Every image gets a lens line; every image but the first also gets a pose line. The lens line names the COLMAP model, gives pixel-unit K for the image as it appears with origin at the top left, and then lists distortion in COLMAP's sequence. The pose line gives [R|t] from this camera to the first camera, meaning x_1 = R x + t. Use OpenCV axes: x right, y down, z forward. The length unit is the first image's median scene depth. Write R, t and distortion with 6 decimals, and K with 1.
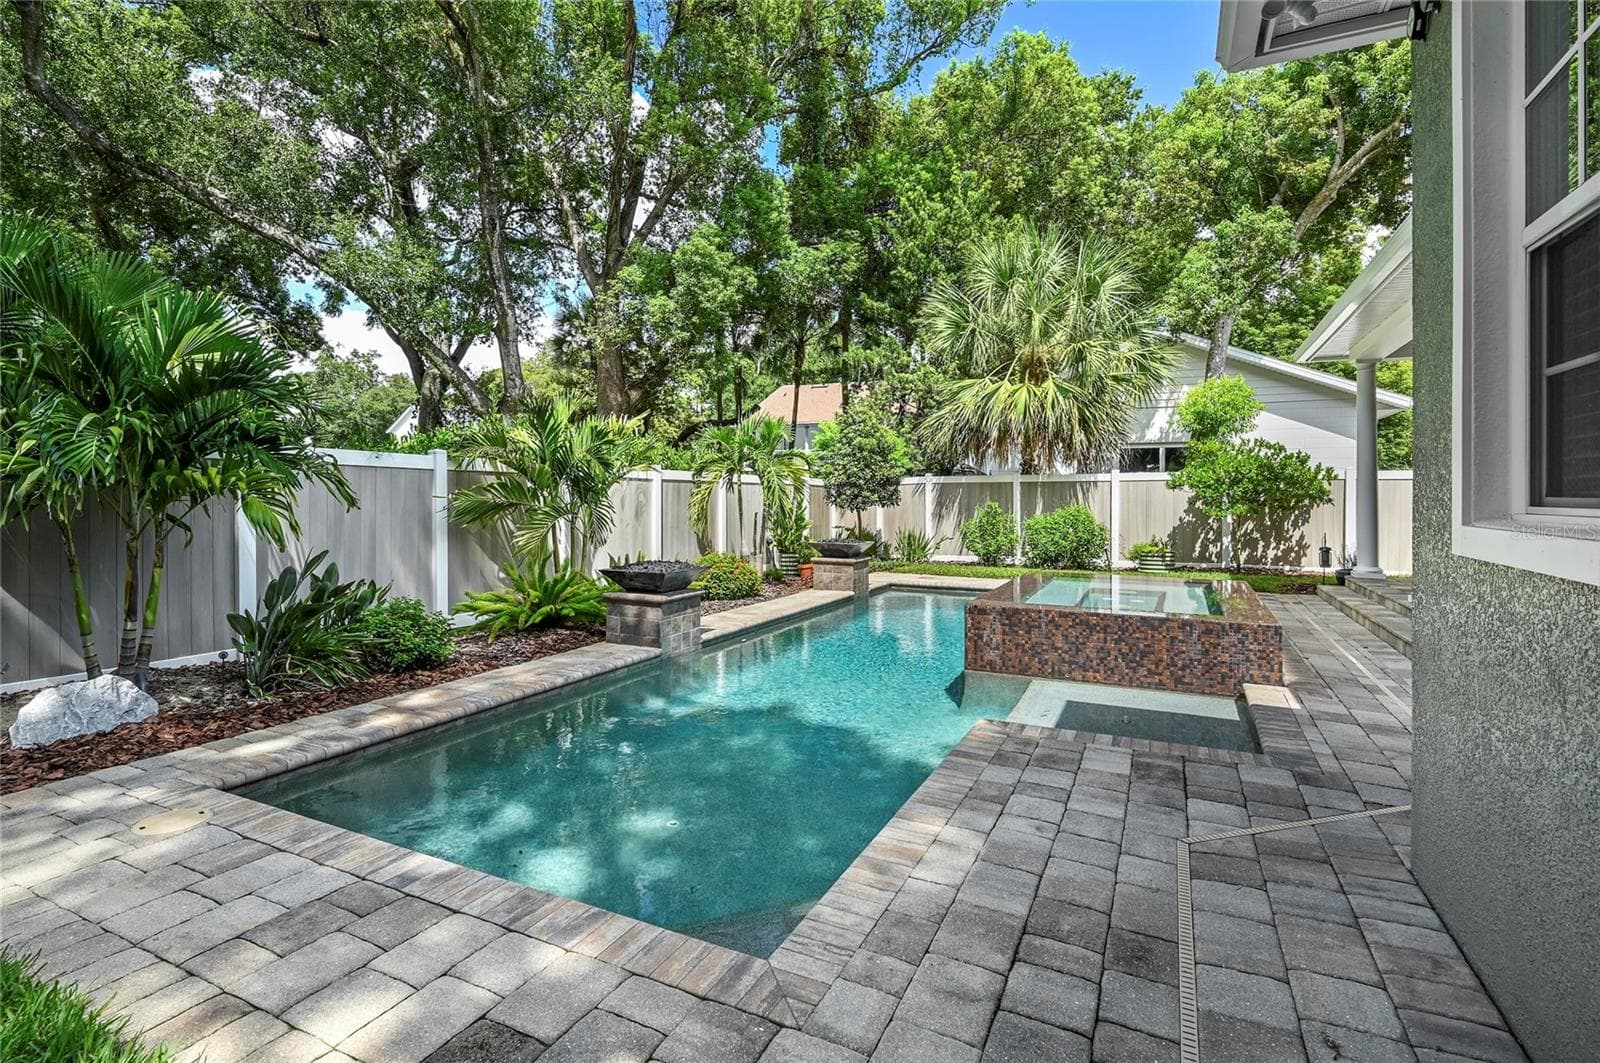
lens RADIAL K [[750.7, 0, 820.1], [0, 750.7, 508.0], [0, 0, 1]] dist [-0.000872, 0.000556]
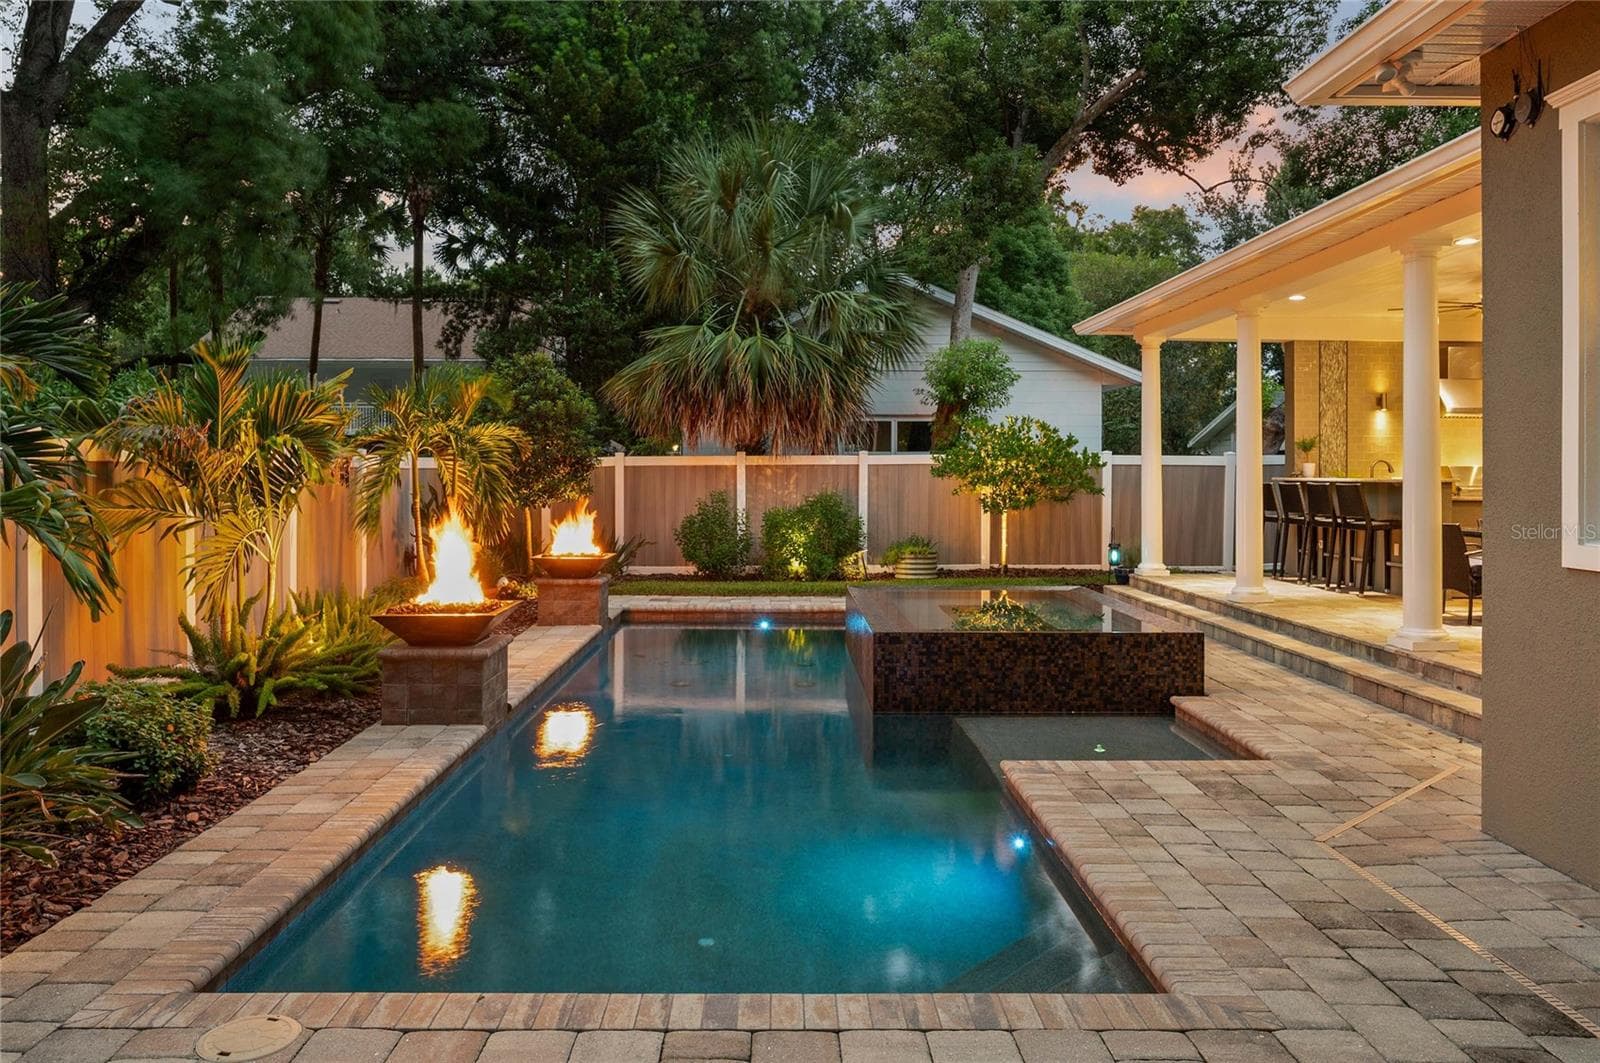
lens RADIAL K [[1104.5, 0, 798.1], [0, 1104.5, 504.2], [0, 0, 1]] dist [-0.000865, 0.001945]
pose [[0.898737, -0.014222, 0.438258, -0.433980], [0.008335, 0.999847, 0.015354, -0.031910], [-0.438410, -0.010146, 0.898718, -0.040350]]
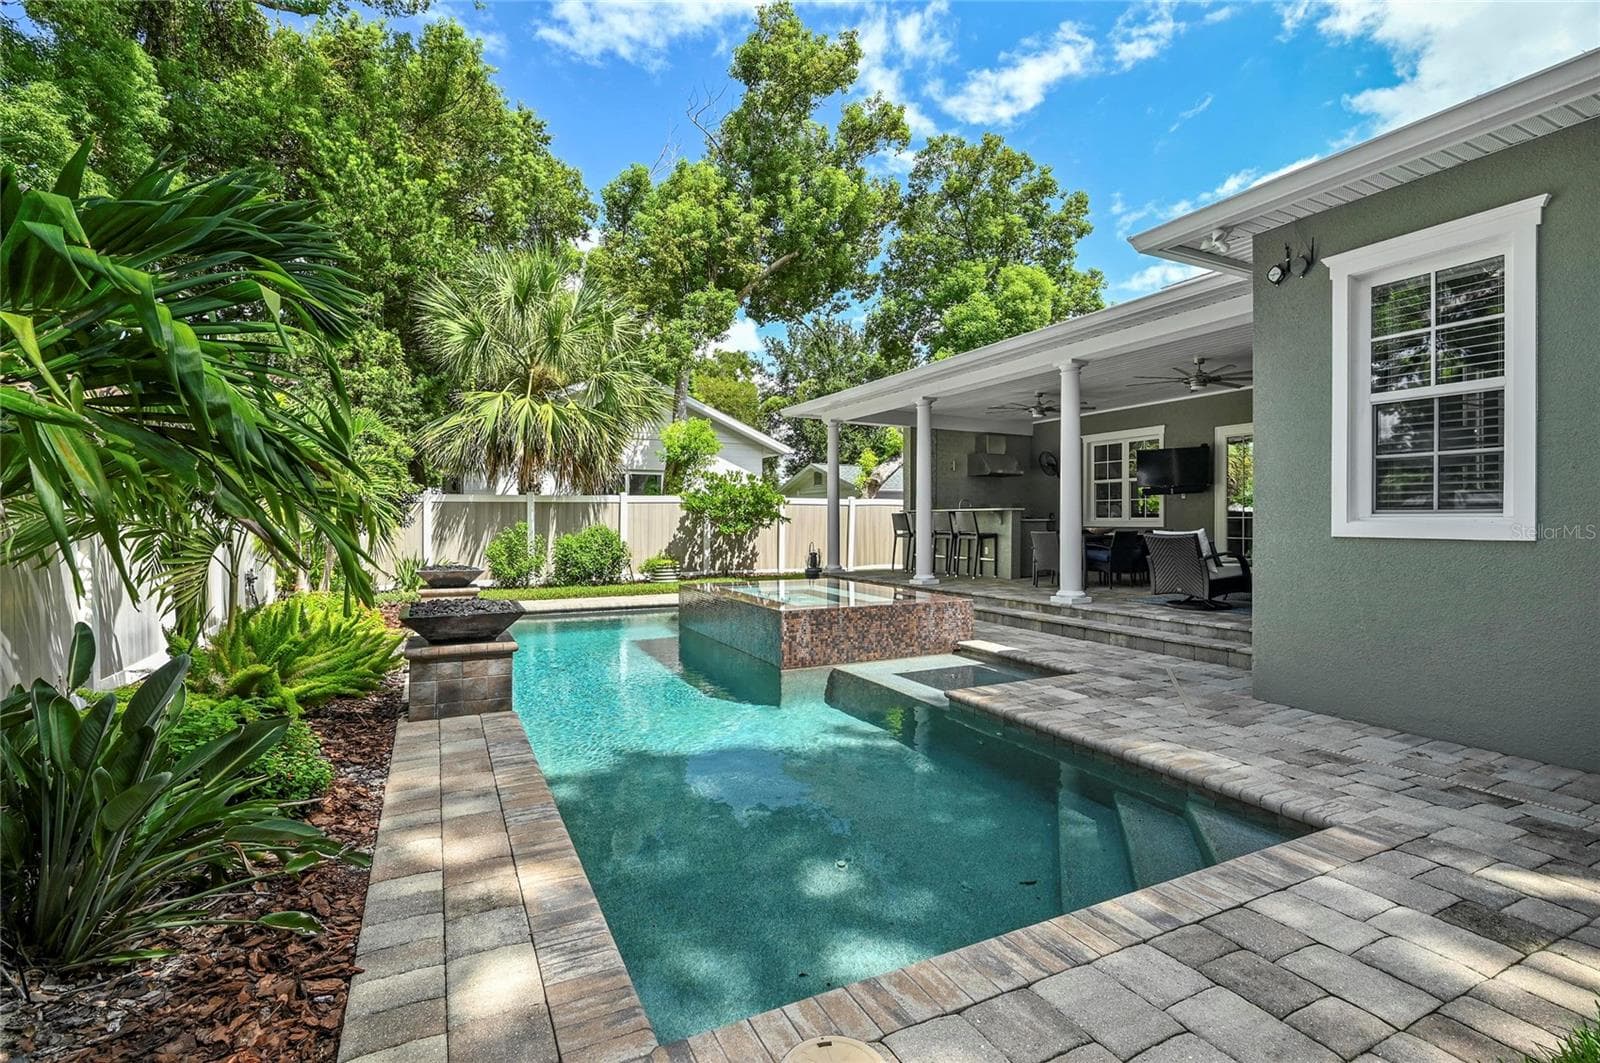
lens RADIAL K [[719.2, 0, 800.0], [0, 719.2, 531.5], [0, 0, 1]] dist [-0.000063, 0.000409]
pose [[0.619909, -0.015534, 0.784520, -0.661607], [0.014619, 0.999859, 0.008247, 0.003973], [-0.784537, 0.006356, 0.620049, 0.350762]]
